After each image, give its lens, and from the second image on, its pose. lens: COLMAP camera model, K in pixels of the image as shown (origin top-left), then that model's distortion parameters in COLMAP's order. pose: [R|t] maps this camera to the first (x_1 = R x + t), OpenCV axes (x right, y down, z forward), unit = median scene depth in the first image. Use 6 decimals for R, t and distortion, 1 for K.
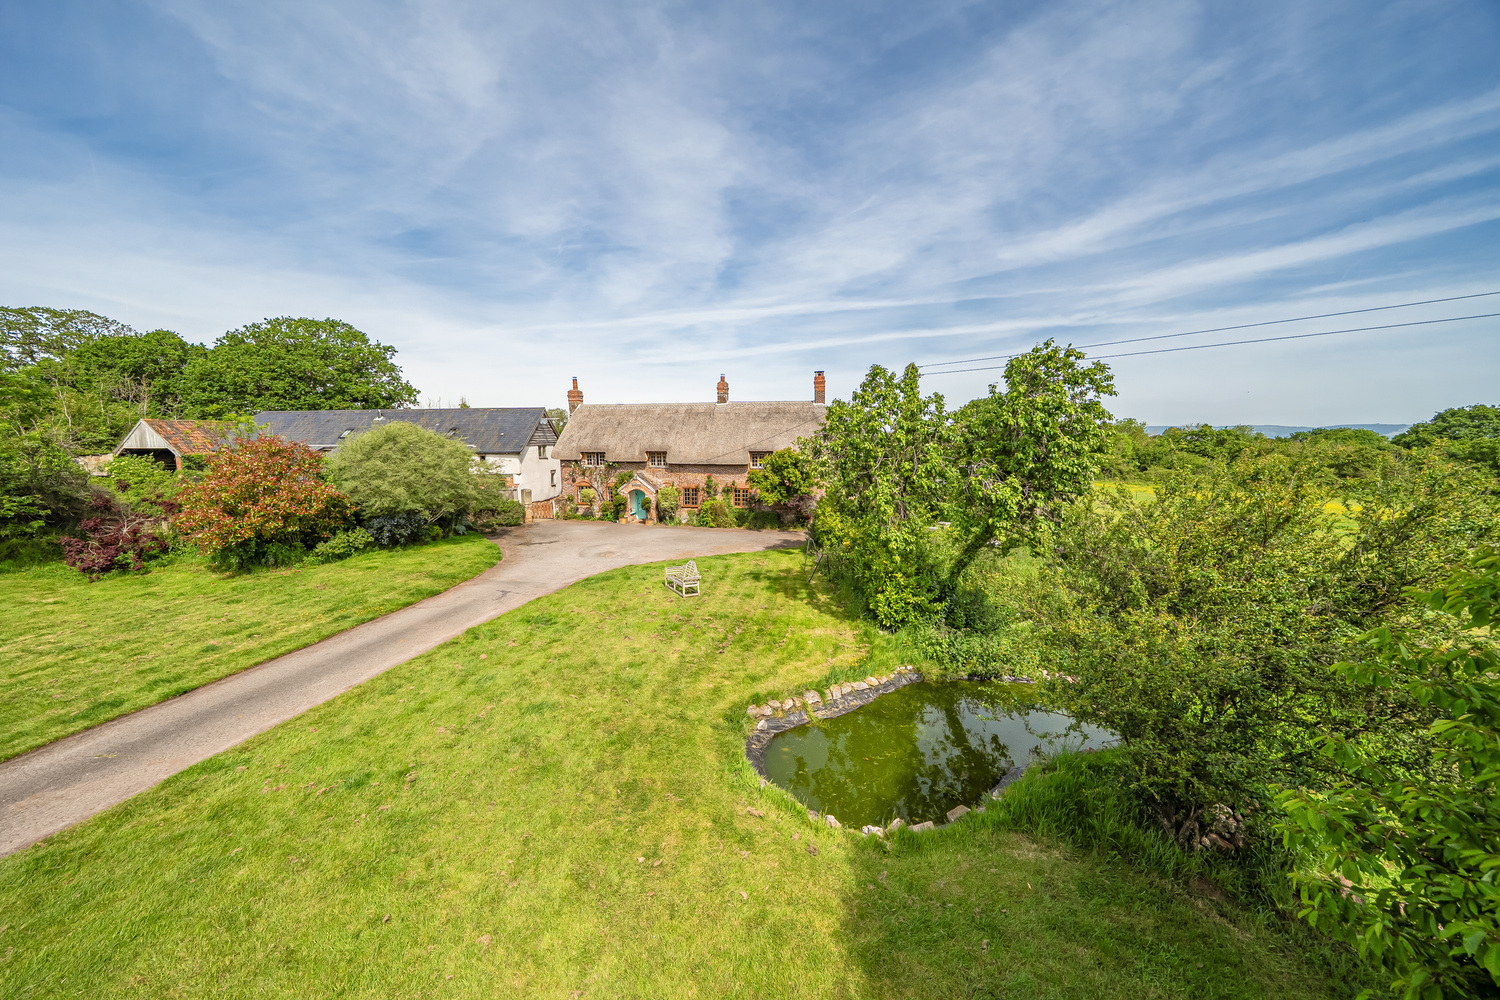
lens RADIAL K [[529.9, 0, 747.6], [0, 529.9, 499.7], [0, 0, 1]] dist [-0.007540, 0.000139]
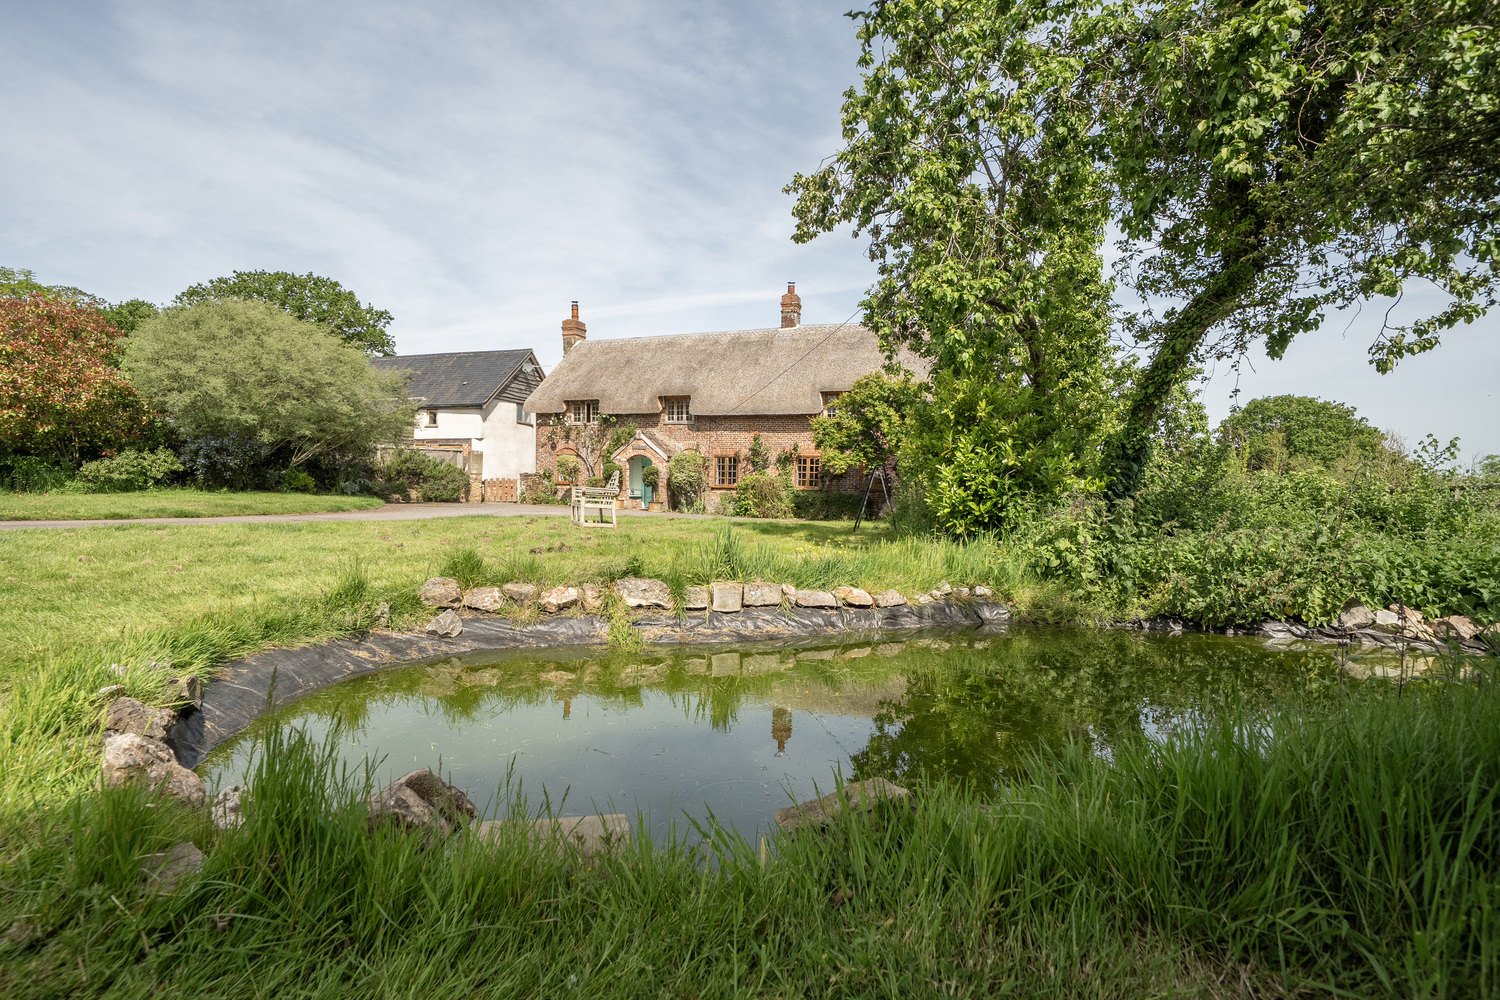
lens RADIAL K [[753.8, 0, 756.5], [0, 753.8, 496.4], [0, 0, 1]] dist [-0.006751, -0.000431]
pose [[0.982109, 0.024708, -0.186686, 0.089401], [-0.044837, 0.993526, -0.104383, 0.112396], [0.182898, 0.110886, 0.976859, 0.163573]]
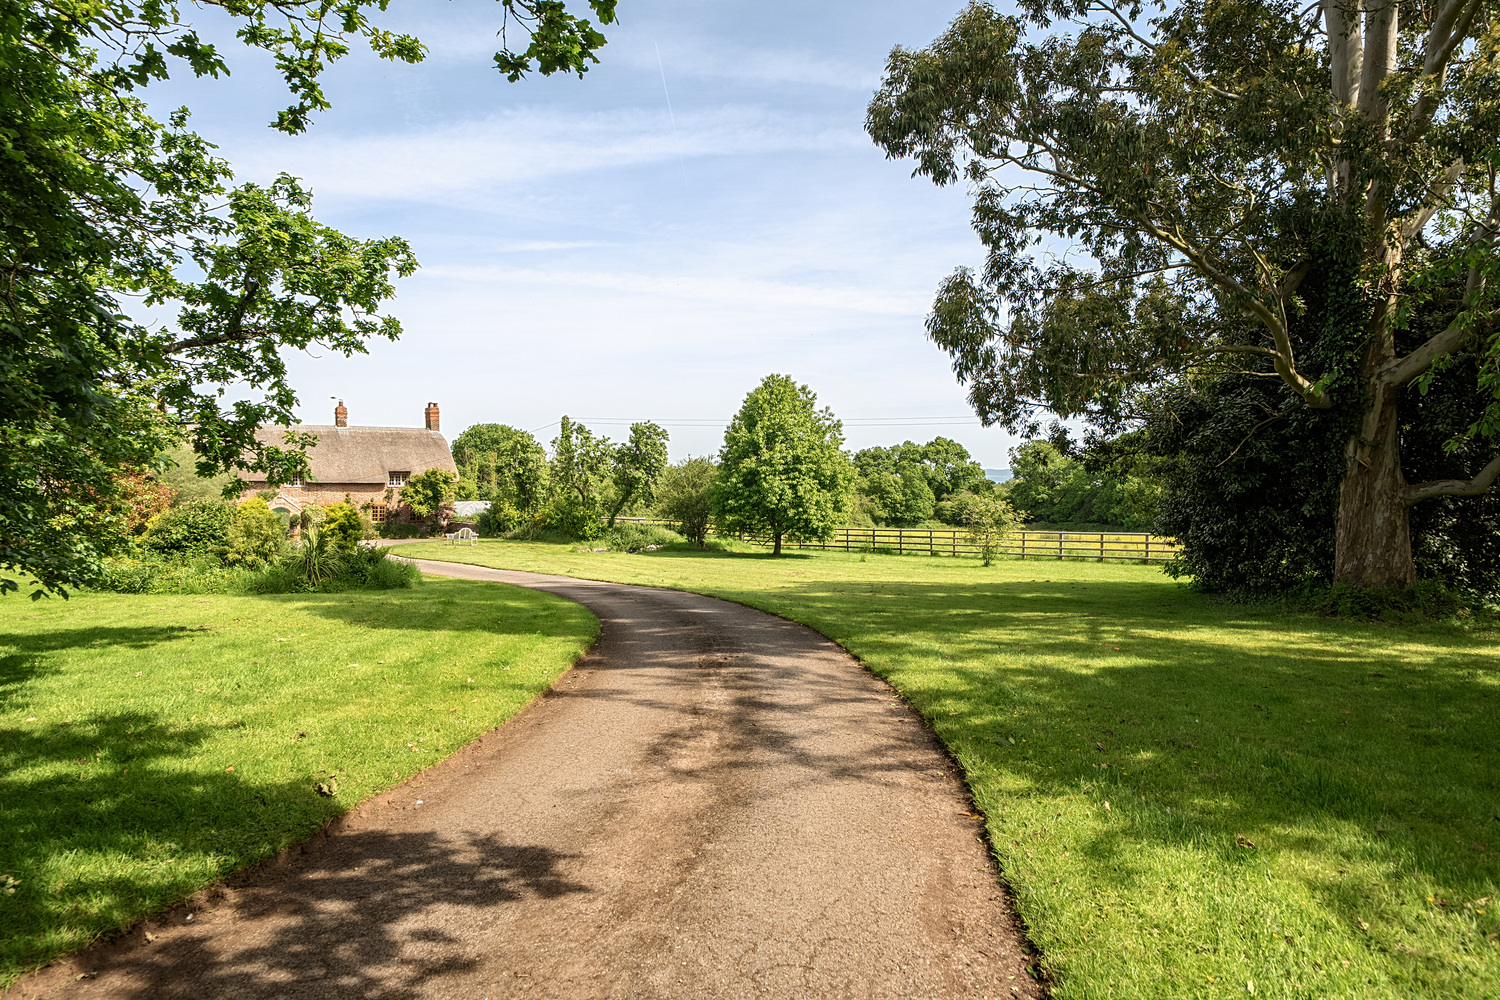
lens RADIAL K [[990.0, 0, 750.5], [0, 990.0, 497.9], [0, 0, 1]] dist [0.000591, 0.000044]
pose [[0.718225, -0.008324, 0.695761, -0.876816], [0.078056, 0.994581, -0.068677, 0.163810], [-0.691419, 0.103634, 0.714982, -1.000234]]
